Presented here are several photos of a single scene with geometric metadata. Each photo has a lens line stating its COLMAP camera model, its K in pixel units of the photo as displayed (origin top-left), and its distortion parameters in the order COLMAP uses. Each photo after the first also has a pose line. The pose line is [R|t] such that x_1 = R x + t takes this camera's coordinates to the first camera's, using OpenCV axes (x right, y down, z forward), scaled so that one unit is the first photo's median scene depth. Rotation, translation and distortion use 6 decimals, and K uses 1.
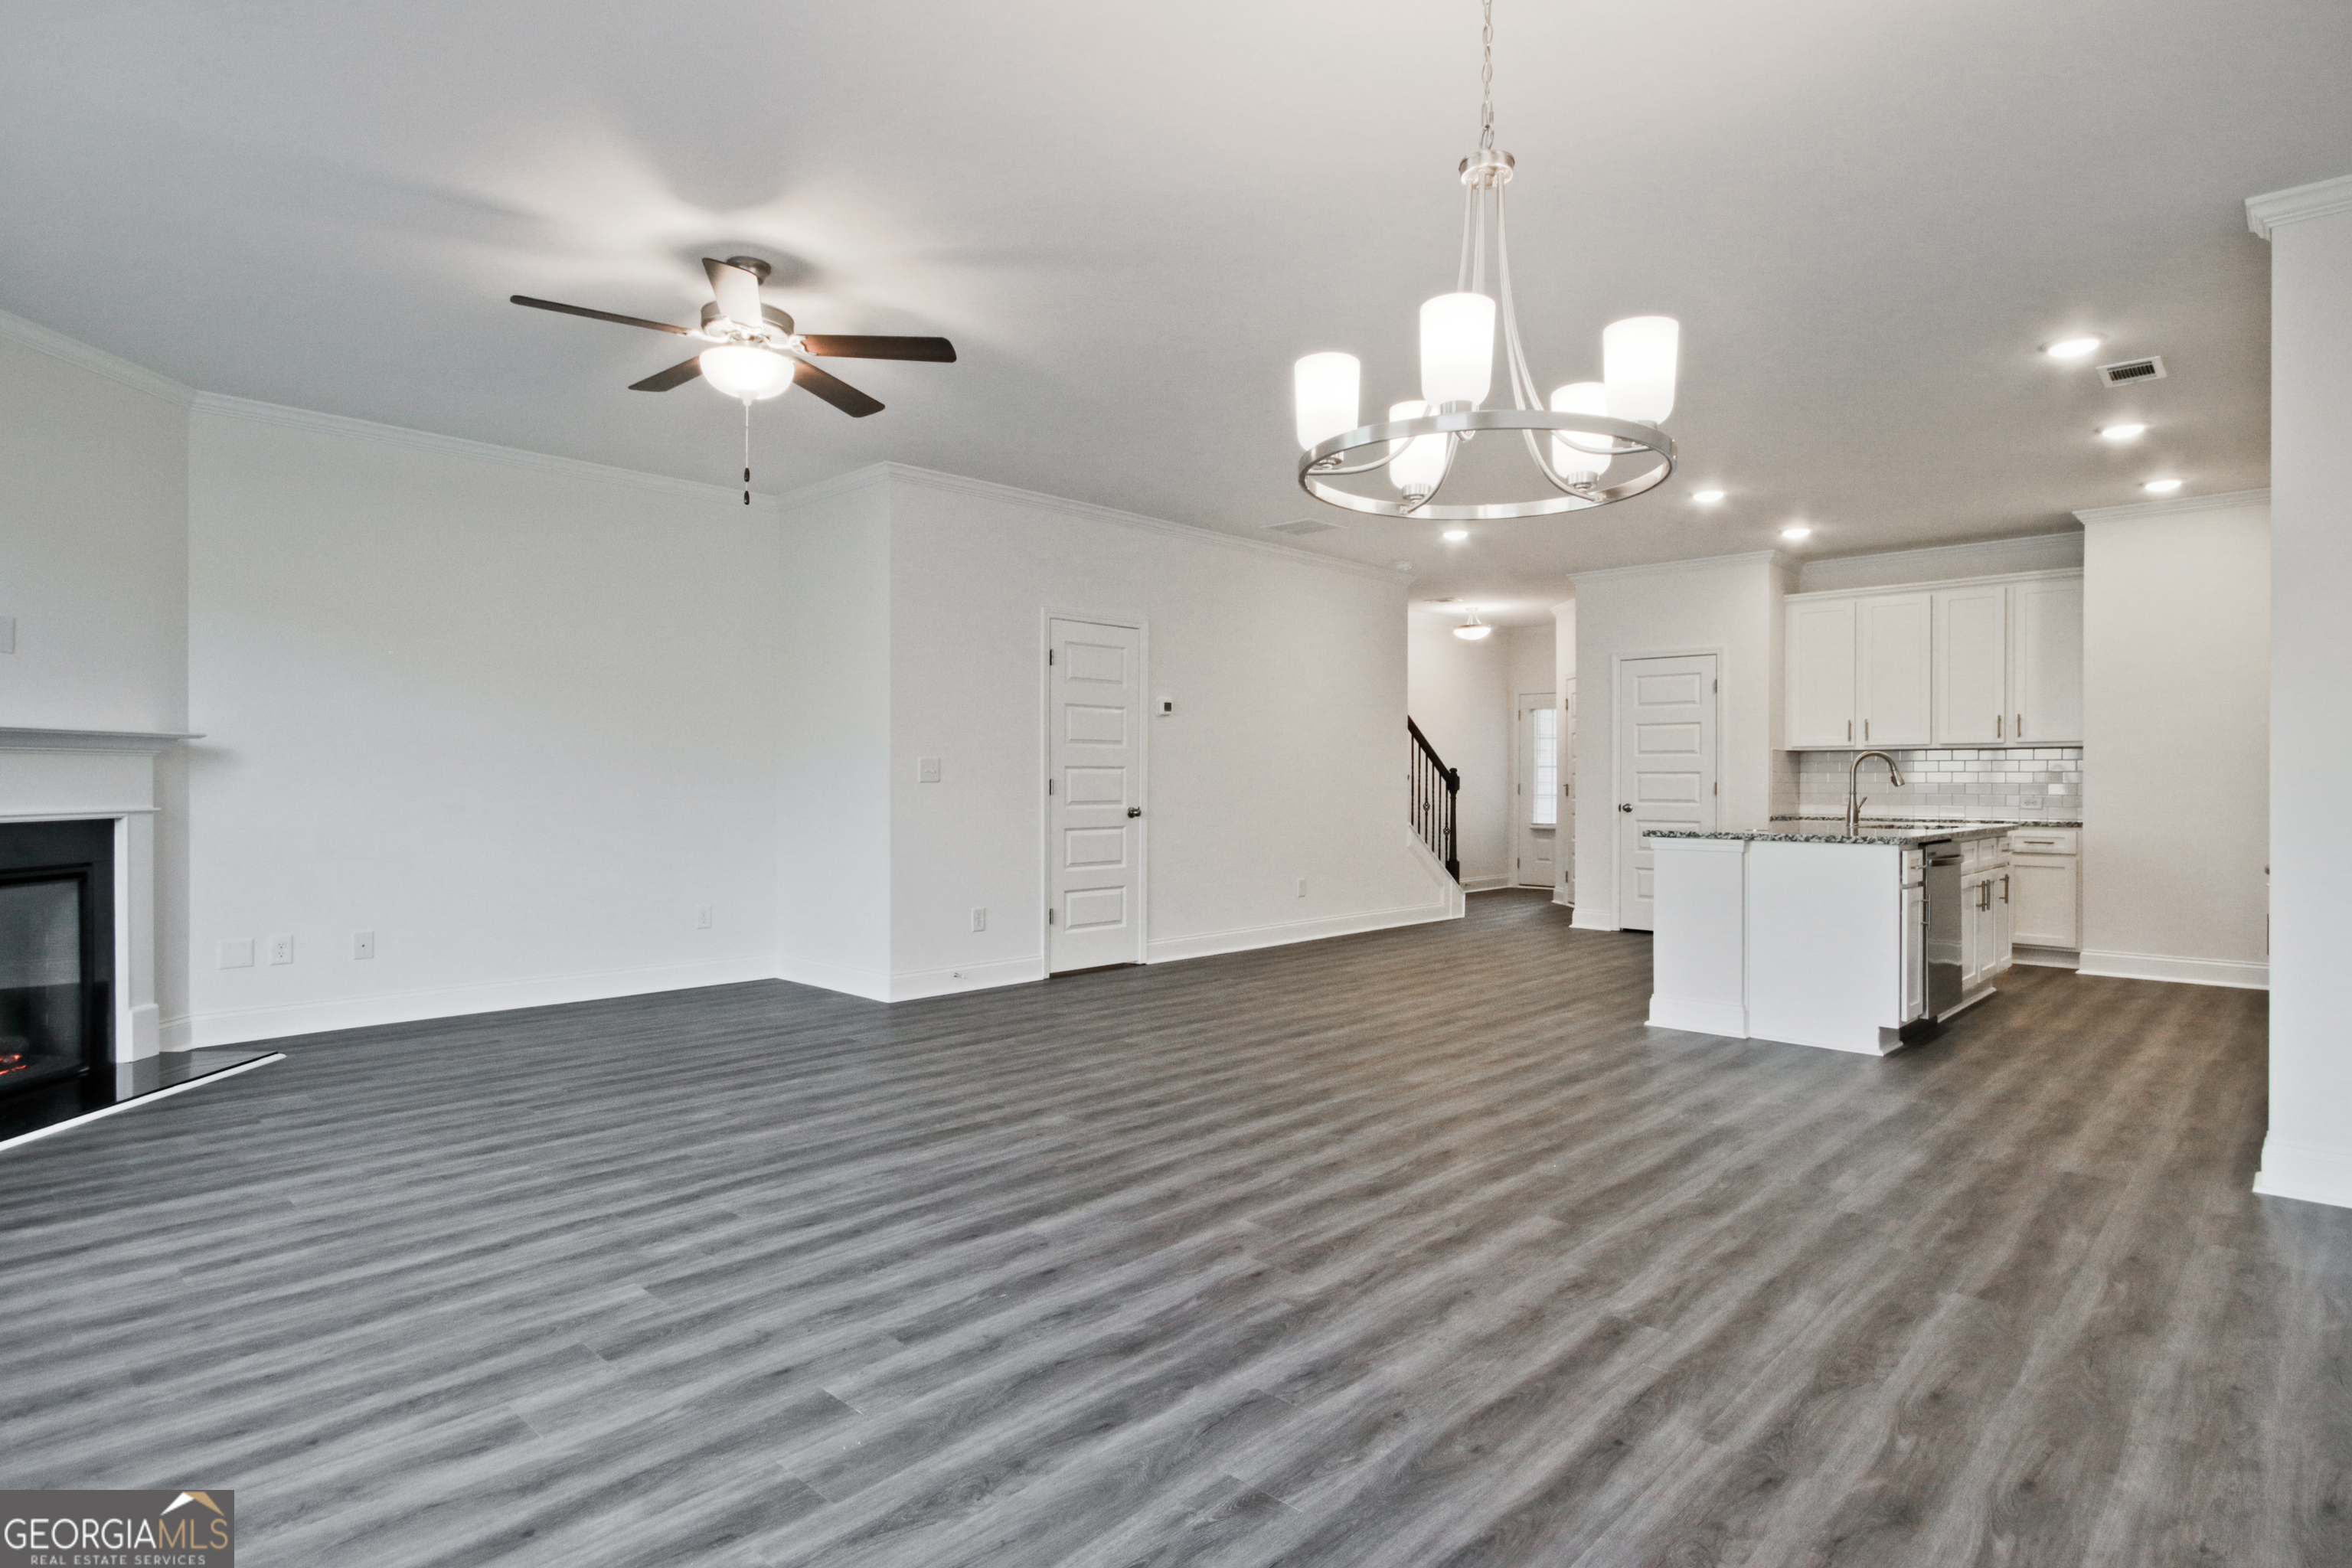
lens RADIAL K [[1248.1, 0, 1177.8], [0, 1248.1, 769.4], [0, 0, 1]] dist [0.003941, -0.000464]
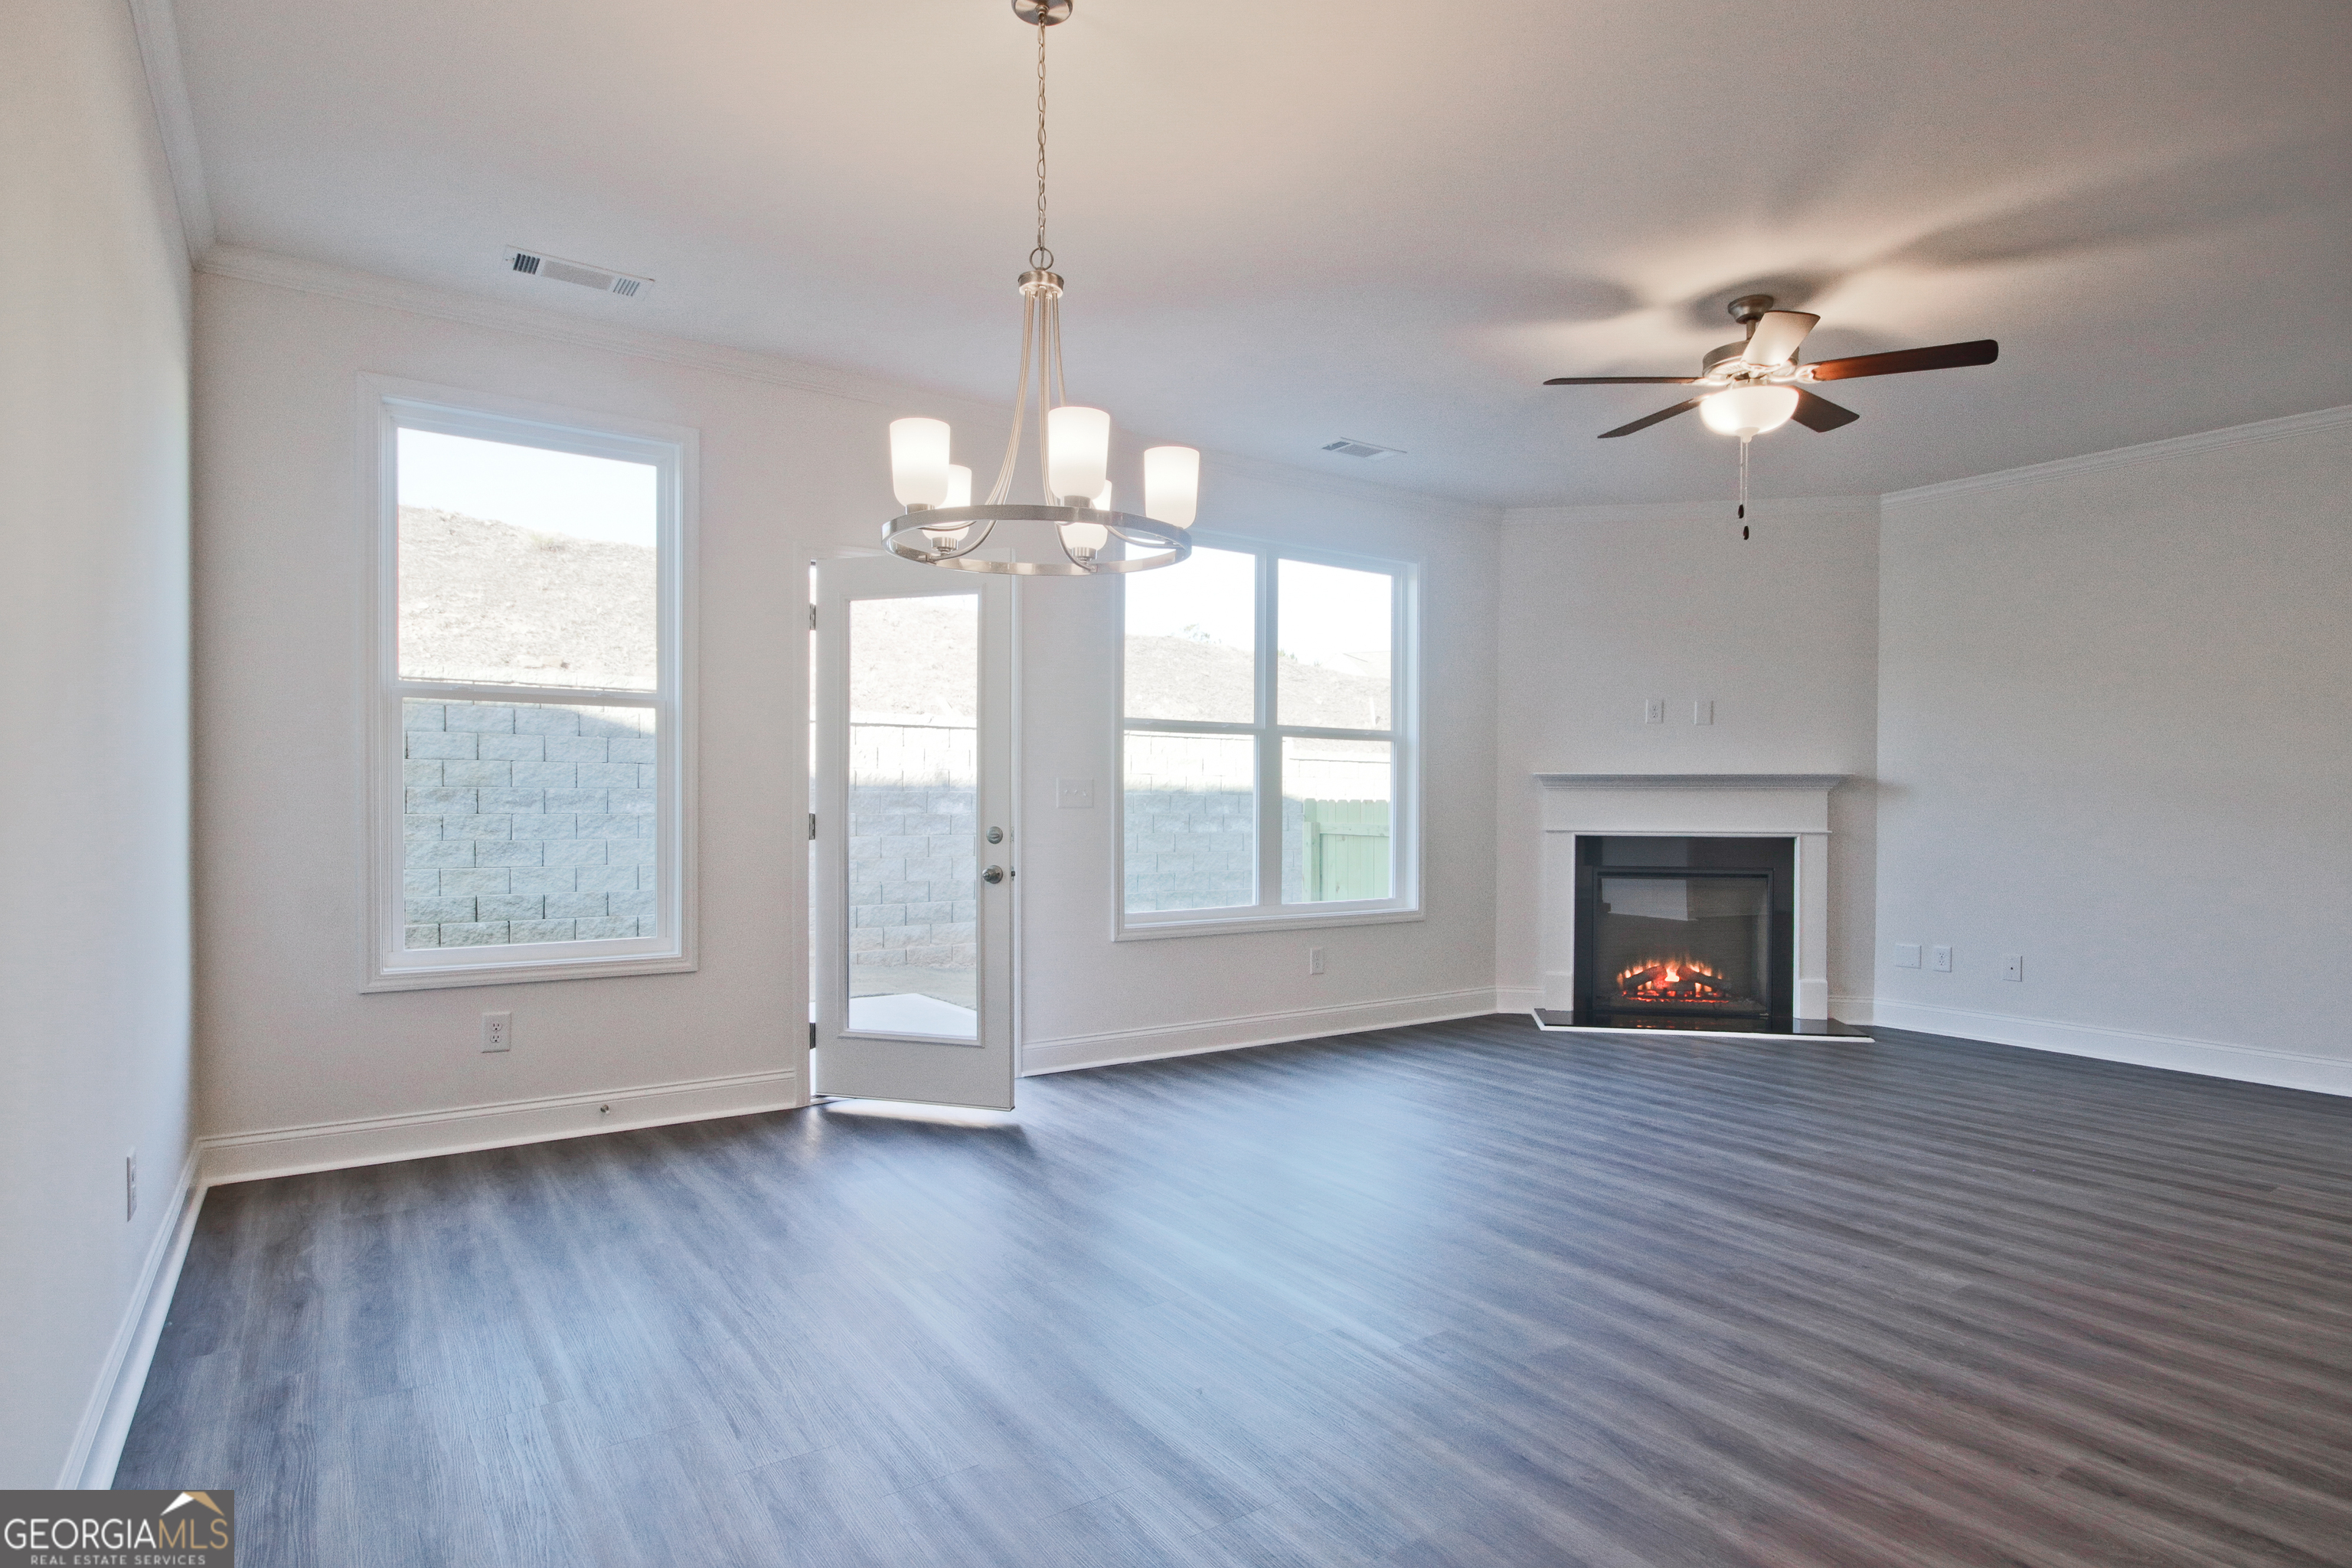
lens RADIAL K [[1248.1, 0, 1161.1], [0, 1248.1, 813.4], [0, 0, 1]] dist [0.003941, -0.000464]
pose [[-0.221087, 0.005405, -0.975239, 0.916718], [0.003204, 0.999983, 0.004816, 0.006351], [0.975249, -0.002060, -0.221101, 0.920573]]
